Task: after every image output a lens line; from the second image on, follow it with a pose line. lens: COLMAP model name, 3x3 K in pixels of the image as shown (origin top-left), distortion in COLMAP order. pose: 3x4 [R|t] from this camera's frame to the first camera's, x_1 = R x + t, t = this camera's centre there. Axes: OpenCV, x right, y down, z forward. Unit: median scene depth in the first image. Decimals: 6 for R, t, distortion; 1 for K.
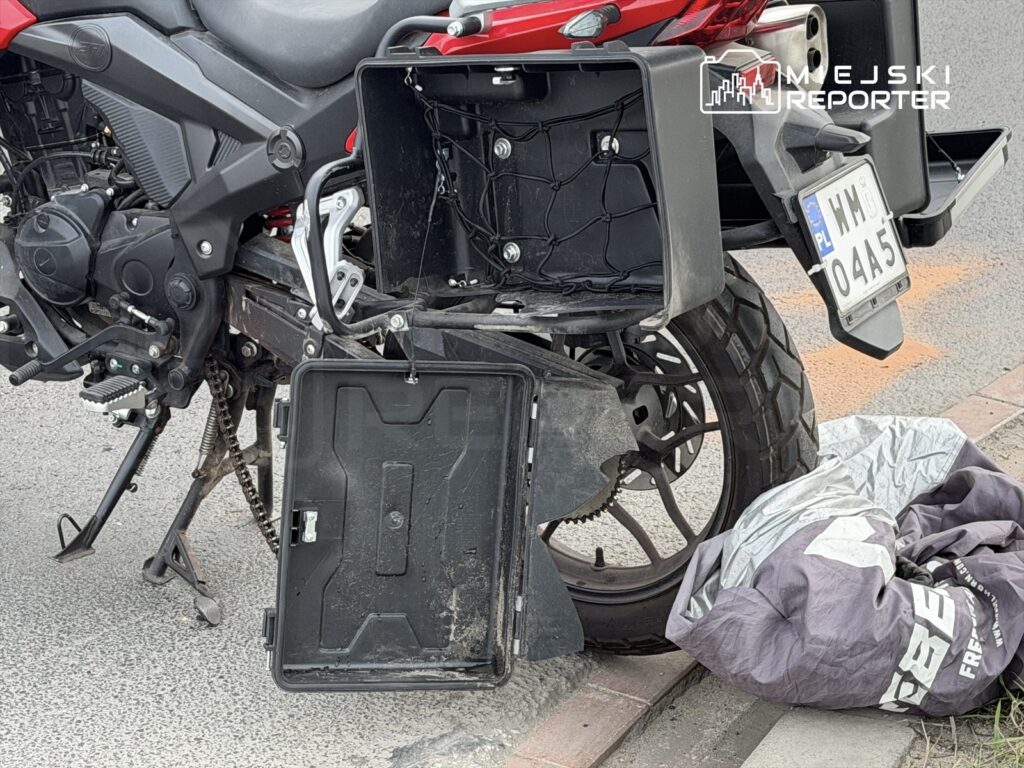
lens RADIAL K [[2509.0, 0, 512.8], [0, 2509.0, 386.6], [0, 0, 1]] dist [0.100087, 0.000000]
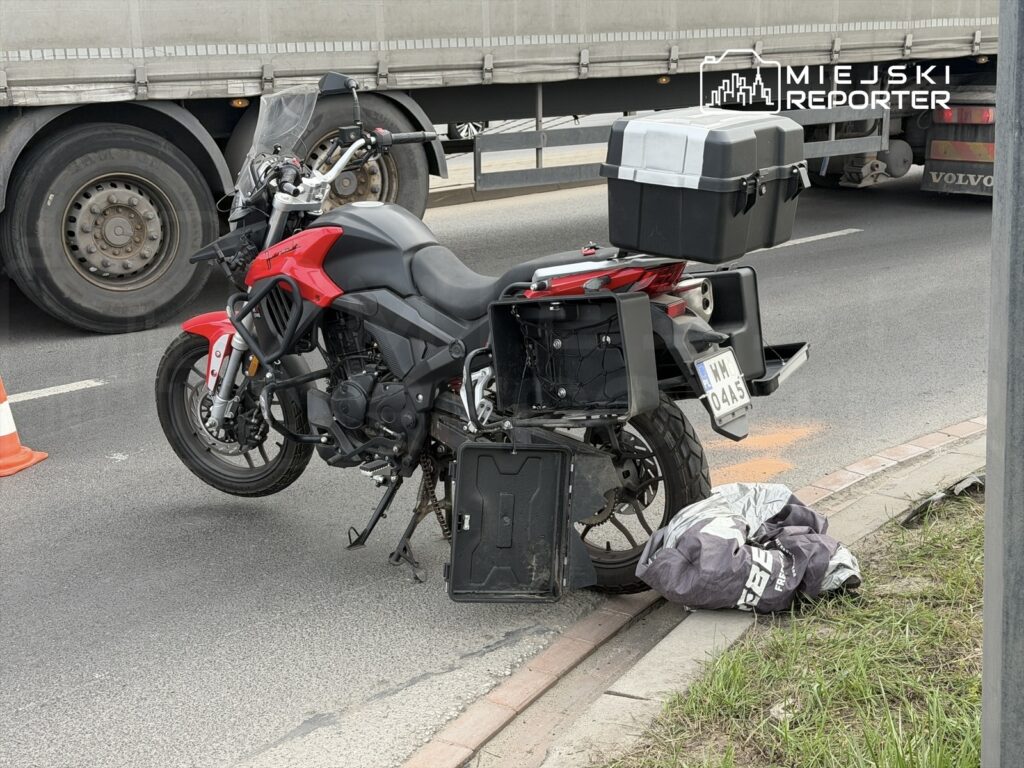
lens RADIAL K [[1476.7, 0, 512.0], [0, 1476.7, 381.0], [0, 0, 1]] dist [0.047286, 0.000000]
pose [[0.997200, -0.005025, -0.074615, 0.049570], [-0.004885, 0.991233, -0.132038, 0.099202], [0.074625, 0.132032, 0.988432, -0.230890]]
